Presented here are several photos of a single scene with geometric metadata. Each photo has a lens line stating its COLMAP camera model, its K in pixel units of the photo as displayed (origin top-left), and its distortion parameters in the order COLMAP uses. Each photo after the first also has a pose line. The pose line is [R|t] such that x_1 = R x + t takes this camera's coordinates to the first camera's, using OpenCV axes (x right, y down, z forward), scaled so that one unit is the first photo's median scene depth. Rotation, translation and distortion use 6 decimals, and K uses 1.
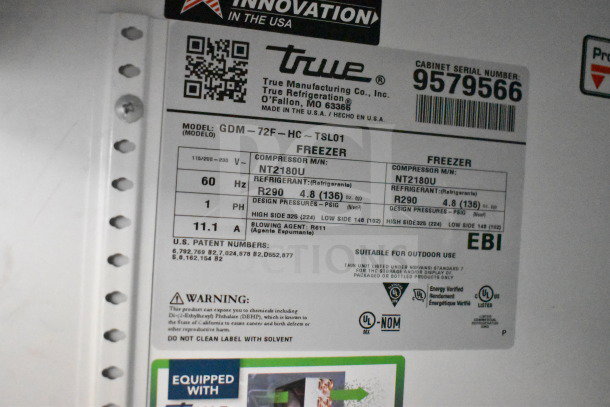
lens RADIAL K [[687.3, 0, 305.0], [0, 687.3, 203.8], [0, 0, 1]] dist [-0.021831, 0.000000]
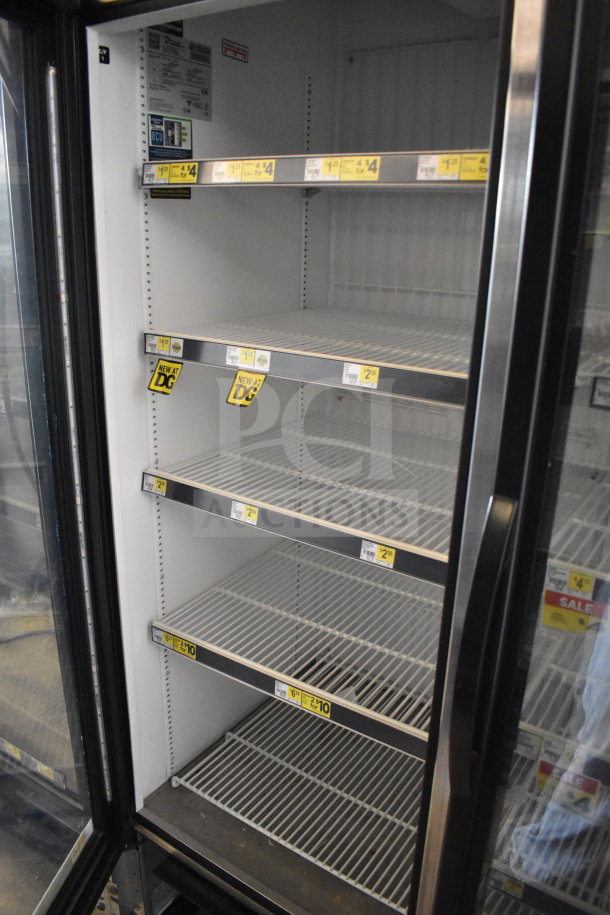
lens RADIAL K [[727.0, 0, 304.7], [0, 727.0, 457.0], [0, 0, 1]] dist [0.004990, -0.001045]
pose [[0.795838, -0.226248, 0.561653, -2.372538], [0.024899, 0.939014, 0.342977, 0.669683], [-0.604998, -0.258970, 0.752936, -3.469496]]
